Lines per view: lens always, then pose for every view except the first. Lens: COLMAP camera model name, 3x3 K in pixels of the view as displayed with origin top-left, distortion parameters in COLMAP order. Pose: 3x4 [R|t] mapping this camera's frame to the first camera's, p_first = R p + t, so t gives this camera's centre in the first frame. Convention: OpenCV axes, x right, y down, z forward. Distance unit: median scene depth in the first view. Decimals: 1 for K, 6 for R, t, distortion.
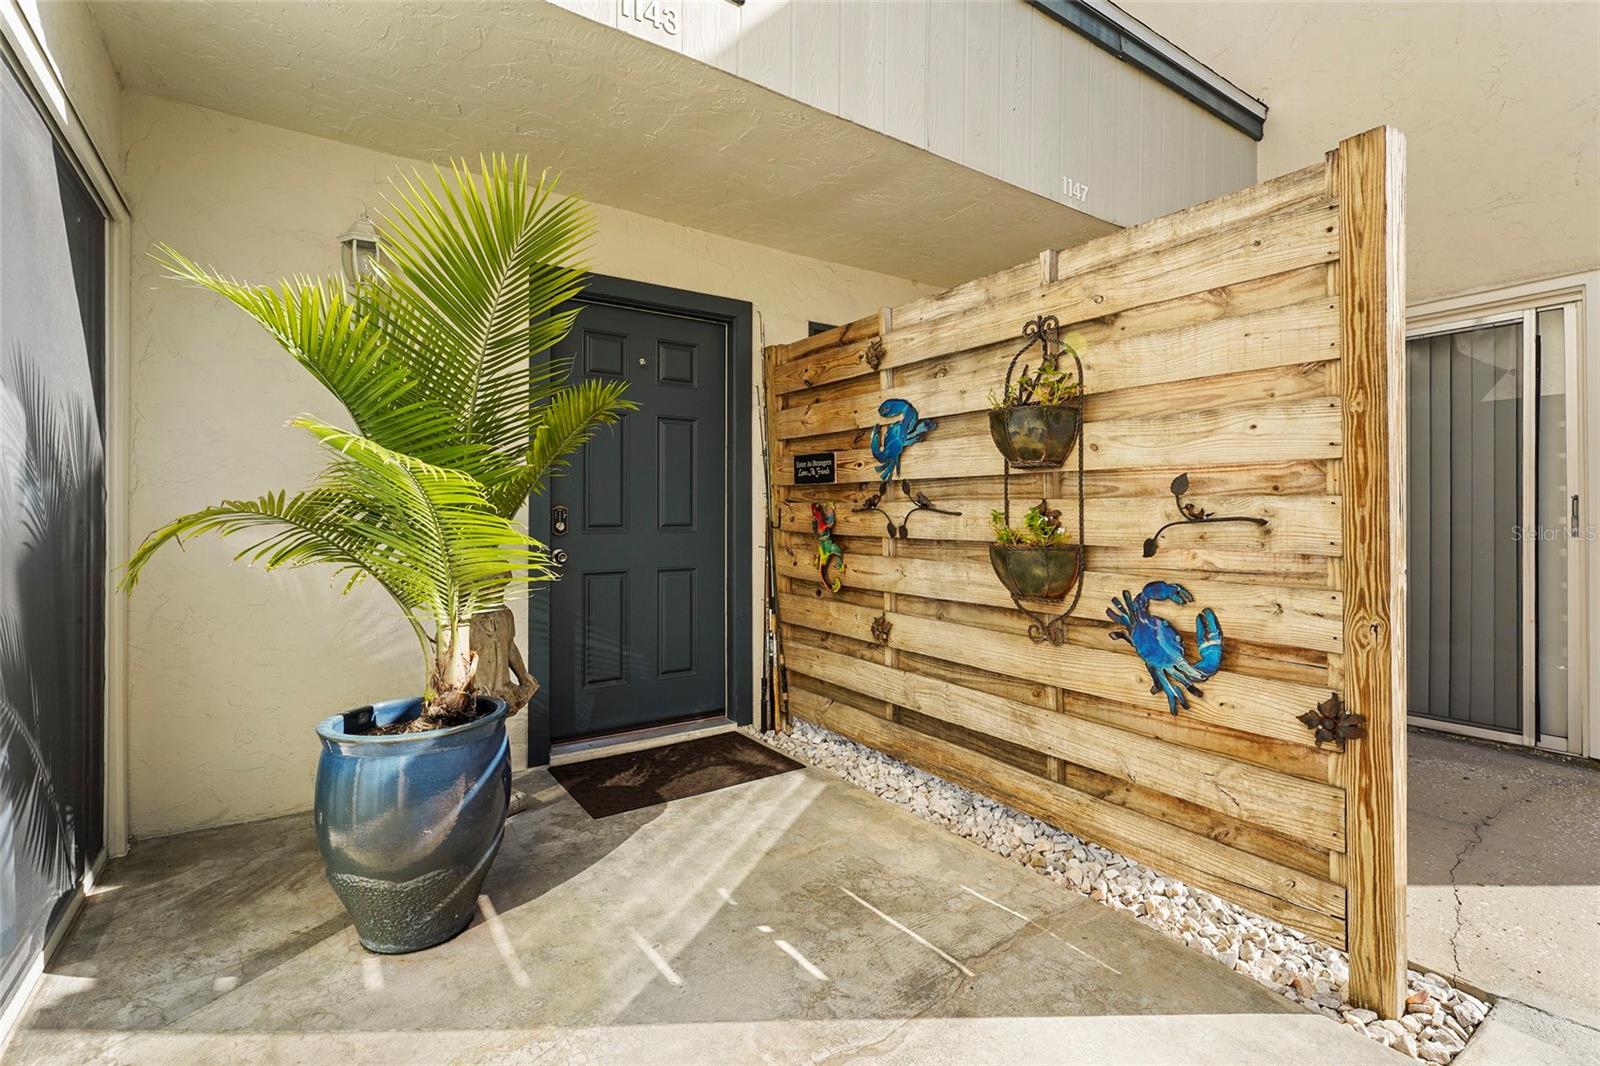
lens RADIAL K [[740.4, 0, 802.4], [0, 740.4, 506.1], [0, 0, 1]] dist [0.001972, -0.000106]
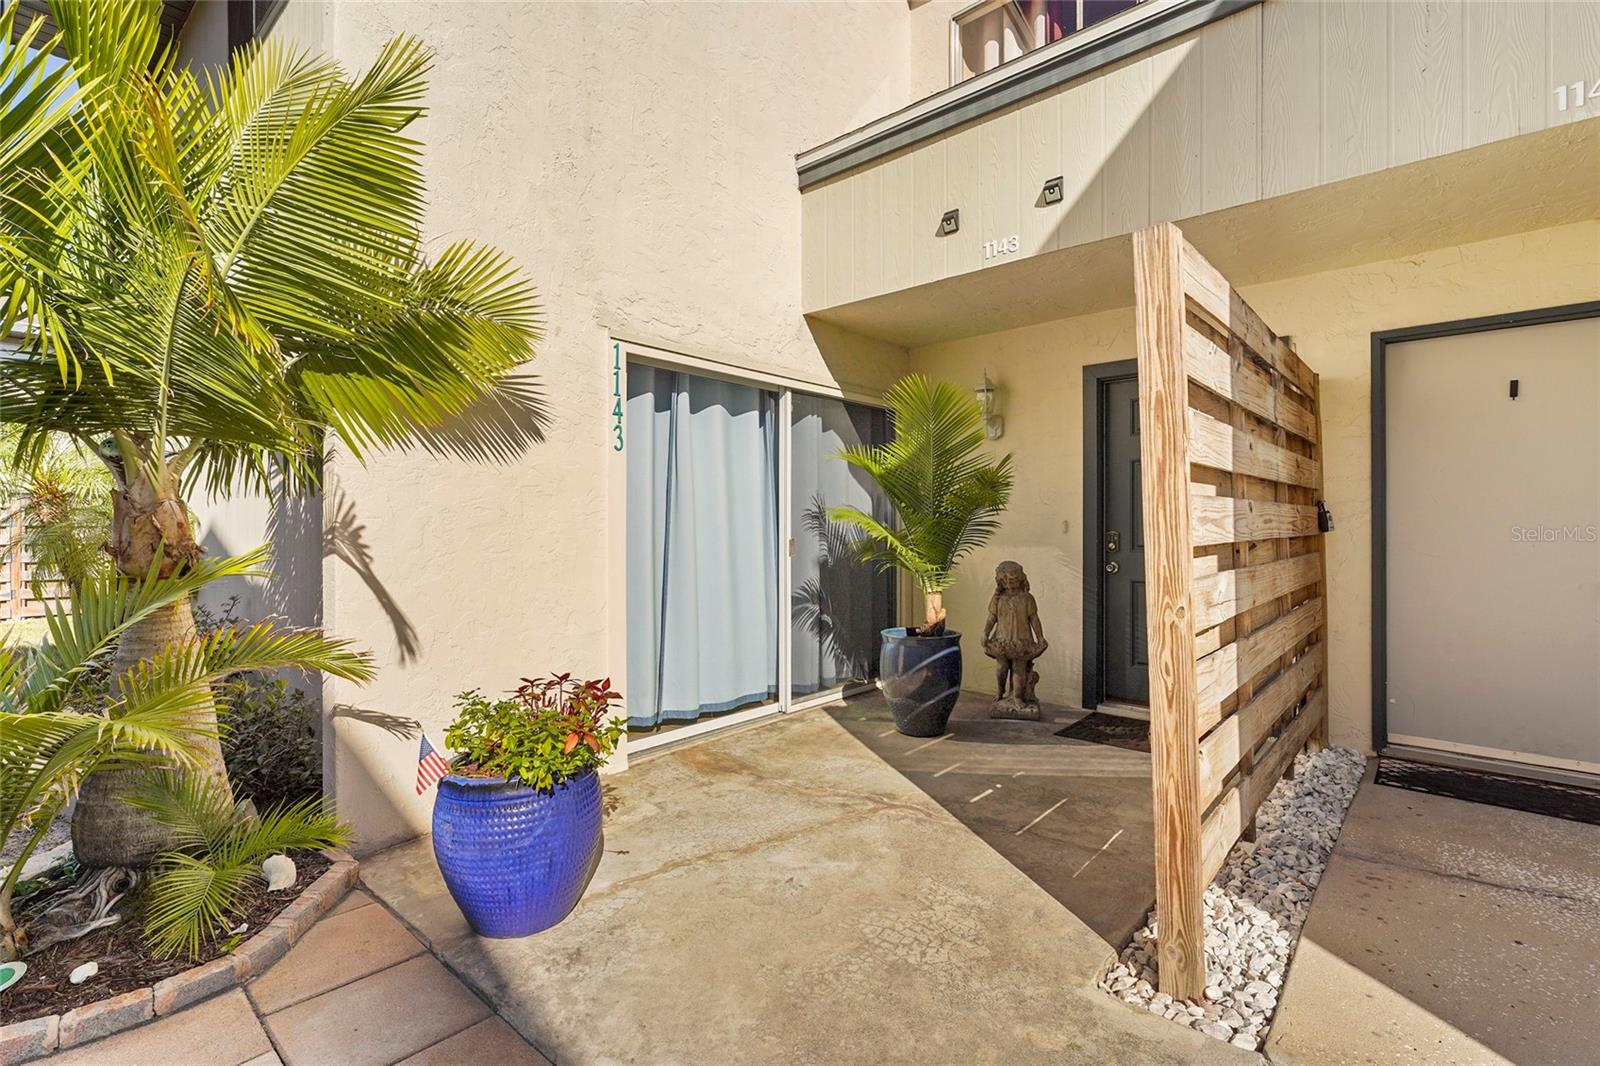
lens RADIAL K [[740.4, 0, 794.2], [0, 740.4, 528.5], [0, 0, 1]] dist [0.001972, -0.000106]
pose [[0.234296, 0.004291, -0.972156, 1.510695], [0.013726, 0.999876, 0.007721, -0.043776], [0.972068, -0.015153, 0.234208, 0.150088]]
